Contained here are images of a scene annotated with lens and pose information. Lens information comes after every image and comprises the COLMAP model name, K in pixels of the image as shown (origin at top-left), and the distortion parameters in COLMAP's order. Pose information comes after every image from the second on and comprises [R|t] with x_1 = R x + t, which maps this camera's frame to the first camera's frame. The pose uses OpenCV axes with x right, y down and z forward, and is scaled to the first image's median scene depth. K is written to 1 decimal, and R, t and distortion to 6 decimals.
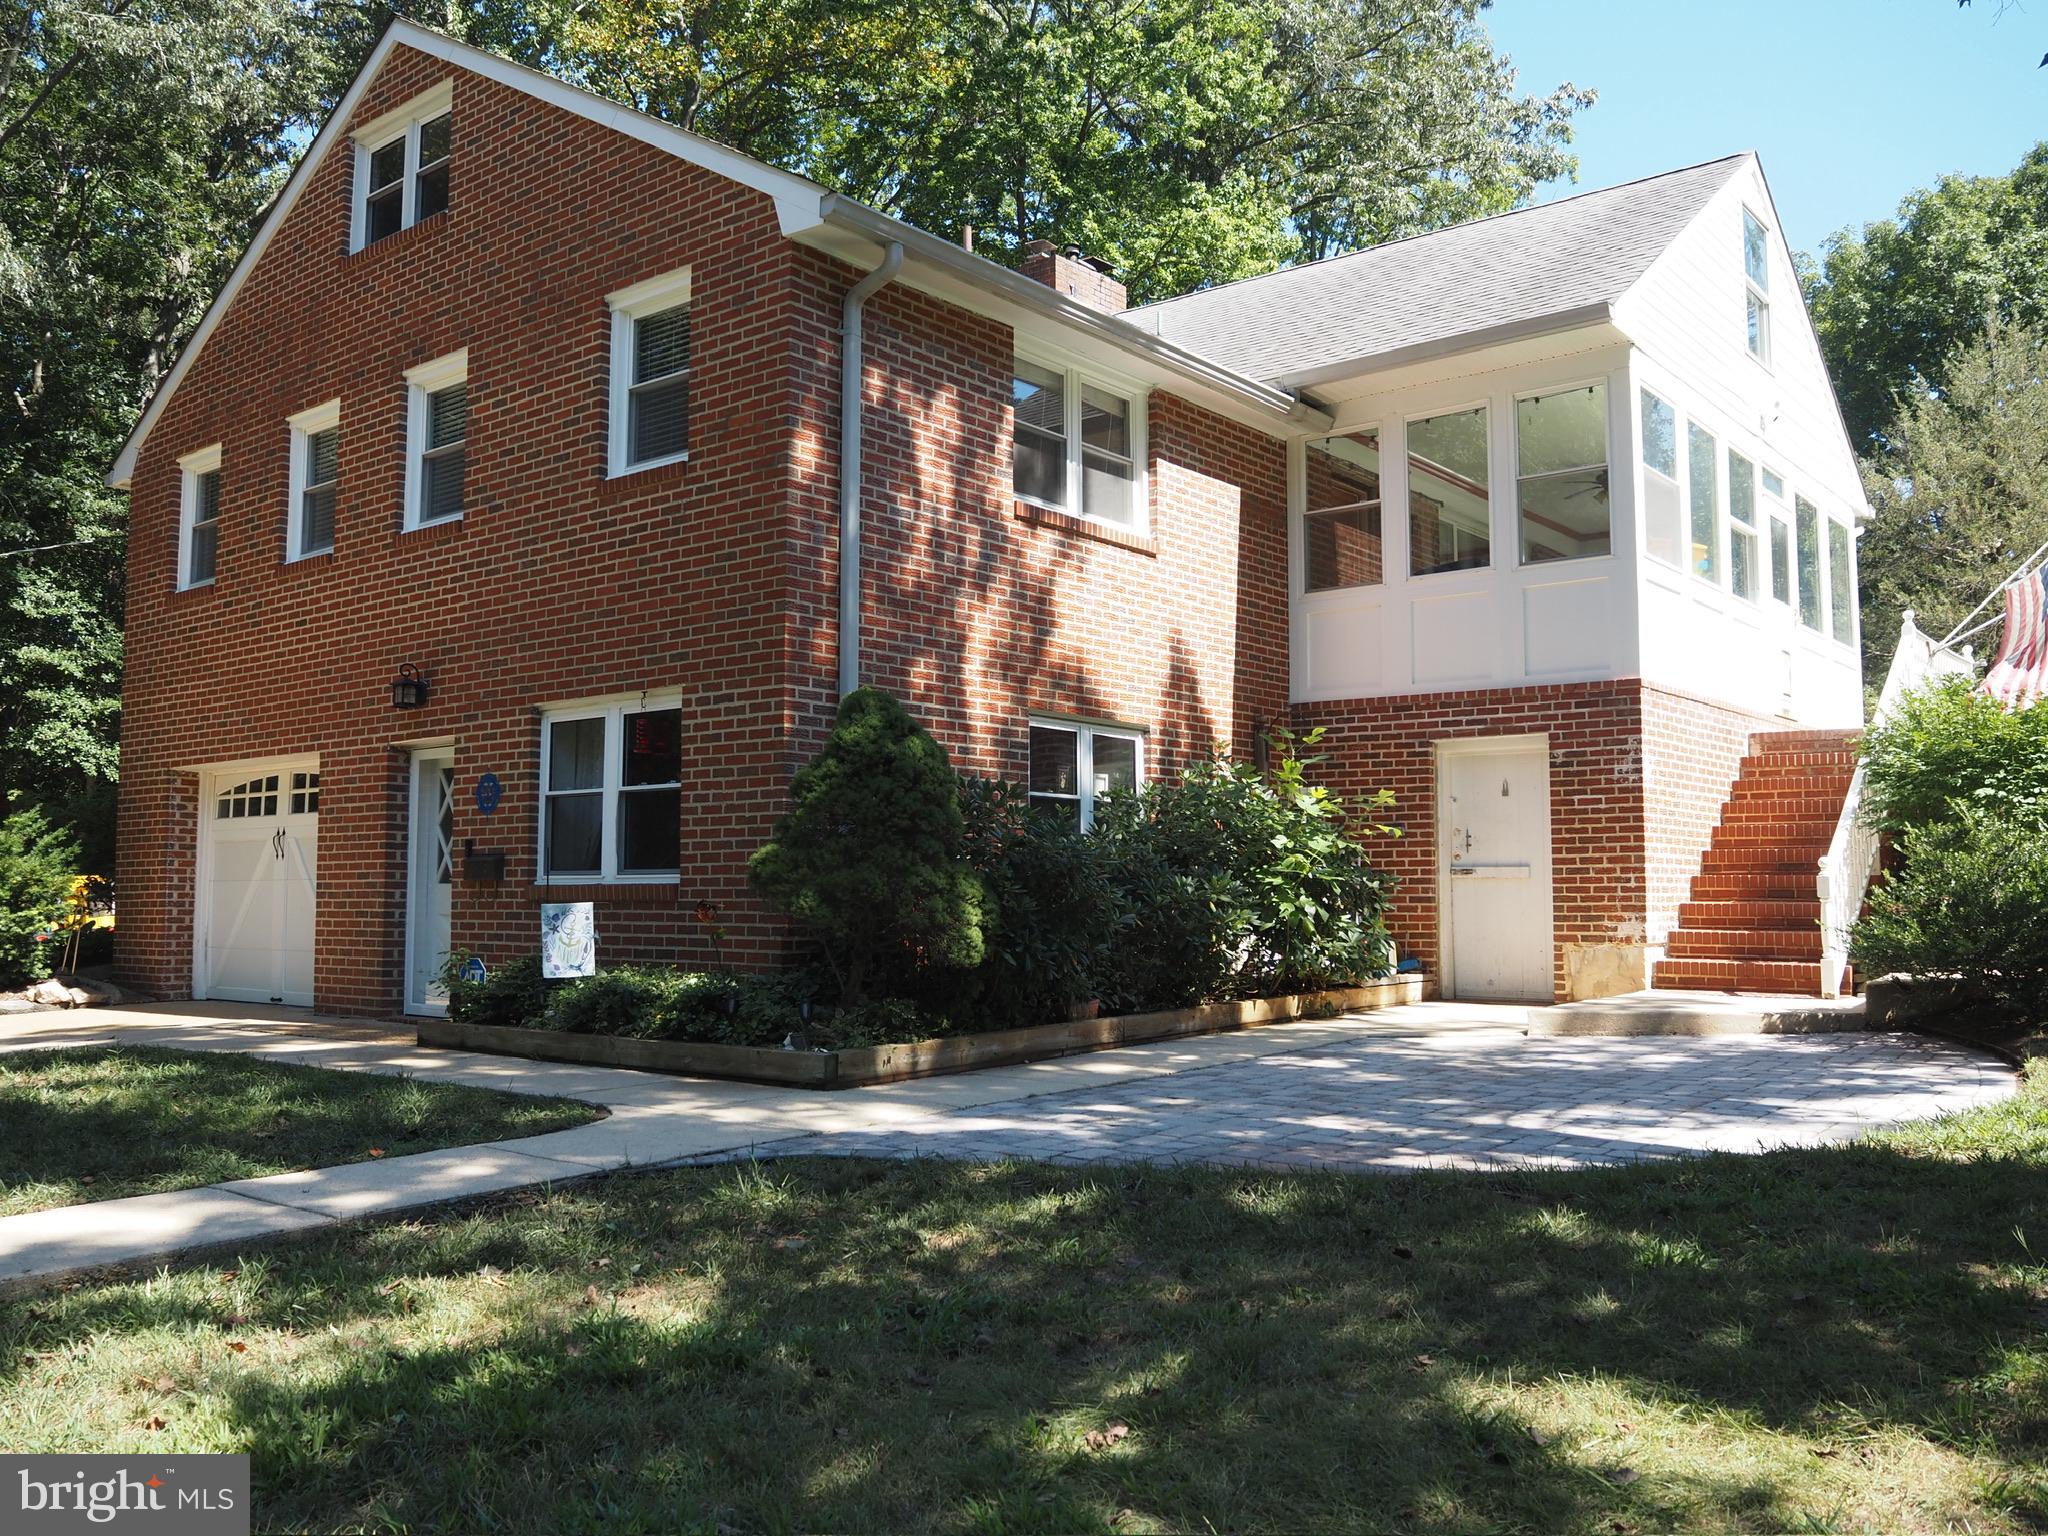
lens RADIAL K [[1732.1, 0, 1024.0], [0, 1732.1, 768.0], [0, 0, 1]] dist [-0.054168, 0.017988]
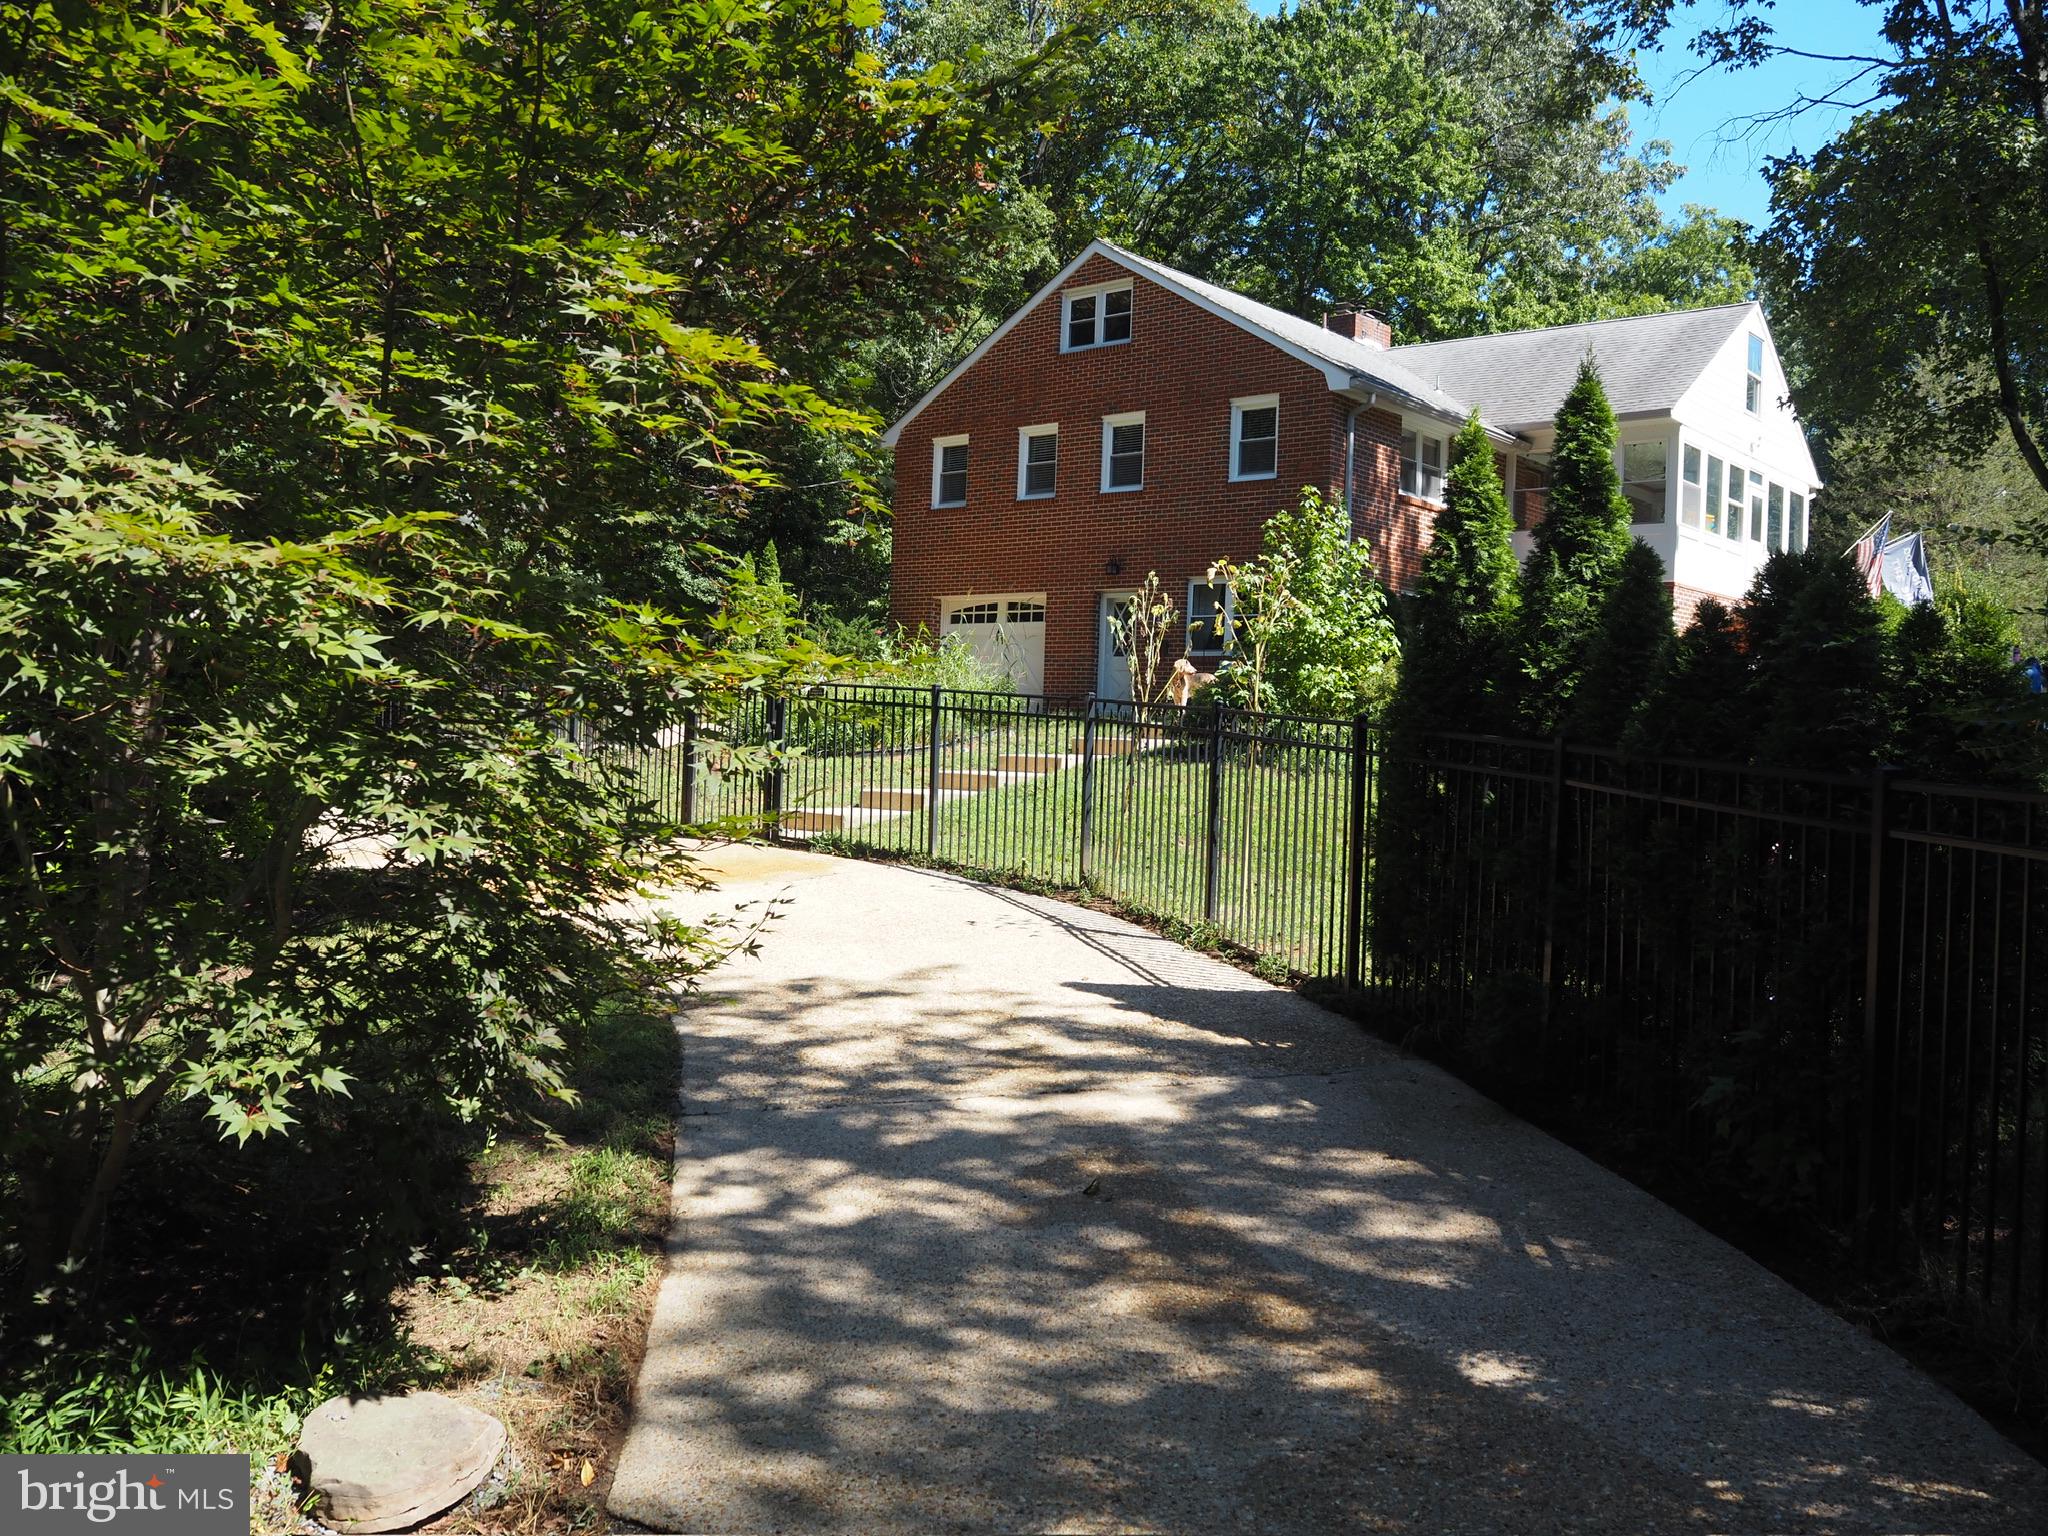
lens RADIAL K [[1732.1, 0, 1024.0], [0, 1732.1, 768.0], [0, 0, 1]] dist [-0.054168, 0.017988]
pose [[0.998685, 0.037298, -0.035175, -0.377043], [-0.033990, 0.995331, 0.090342, 0.014247], [0.038380, -0.089027, 0.995289, -1.213338]]
